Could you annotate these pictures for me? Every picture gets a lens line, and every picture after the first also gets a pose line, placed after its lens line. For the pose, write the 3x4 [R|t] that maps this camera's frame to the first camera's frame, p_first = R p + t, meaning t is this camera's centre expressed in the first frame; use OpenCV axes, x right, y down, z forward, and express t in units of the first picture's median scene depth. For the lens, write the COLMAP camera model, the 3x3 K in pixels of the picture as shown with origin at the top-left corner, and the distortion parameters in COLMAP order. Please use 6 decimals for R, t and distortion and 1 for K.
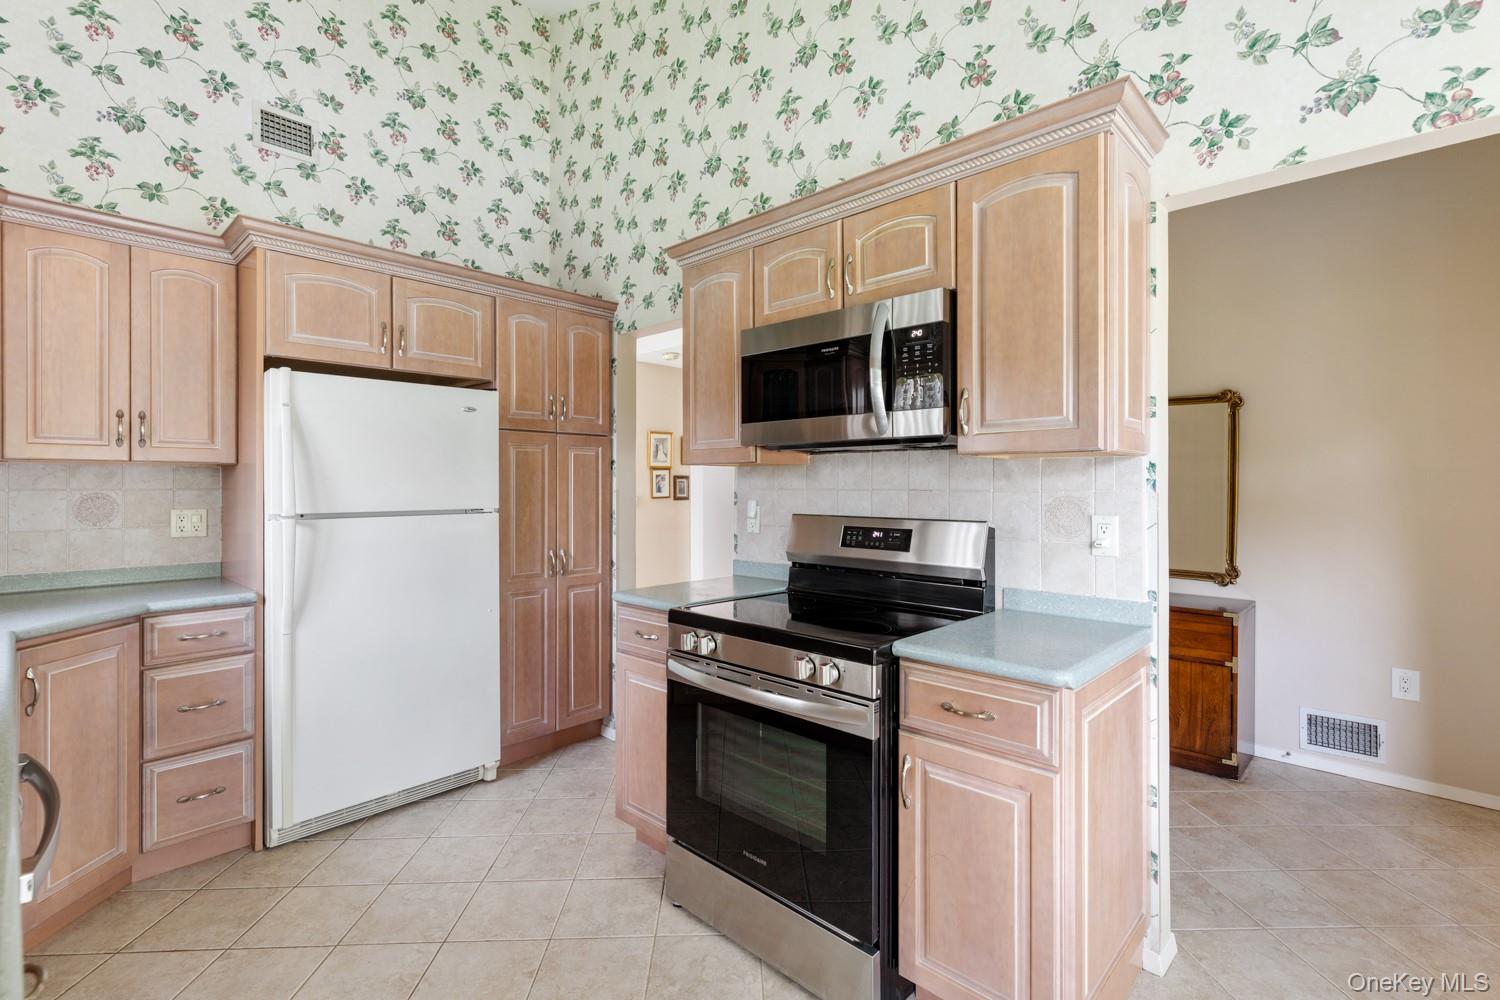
lens RADIAL K [[688.2, 0, 751.7], [0, 688.2, 492.1], [0, 0, 1]] dist [0.005442, -0.000171]
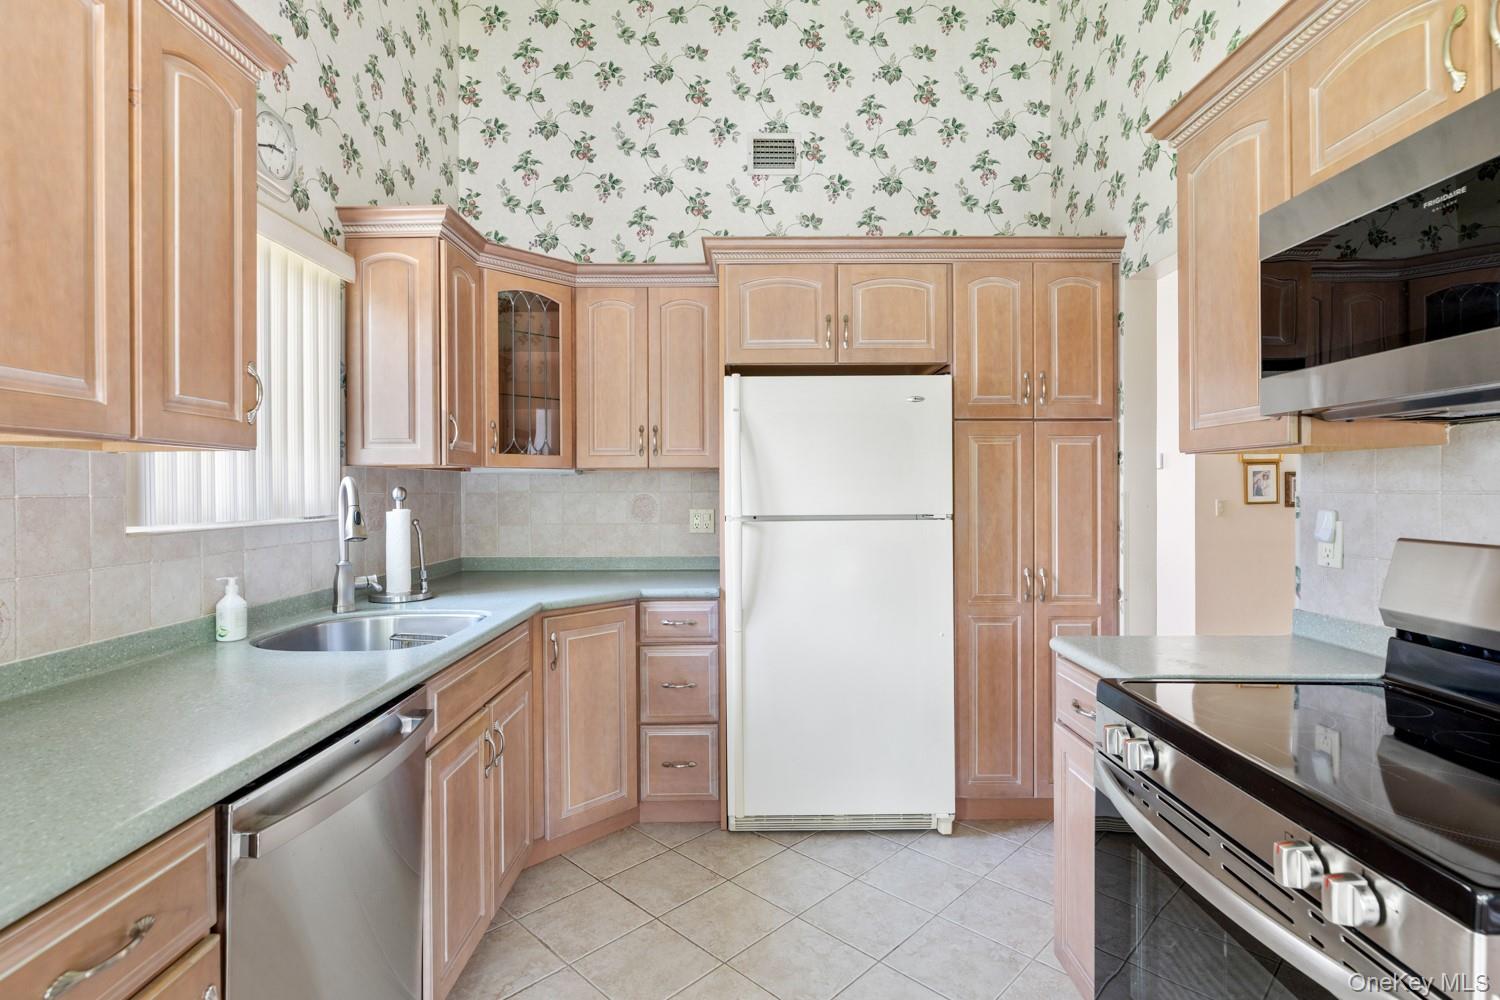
lens RADIAL K [[721.8, 0, 748.4], [0, 721.8, 494.7], [0, 0, 1]] dist [-0.008140, 0.001121]
pose [[0.687041, 0.003152, -0.726611, 0.109232], [-0.002892, 0.999995, 0.001603, -0.000935], [0.726612, 0.001000, 0.687047, 0.237571]]
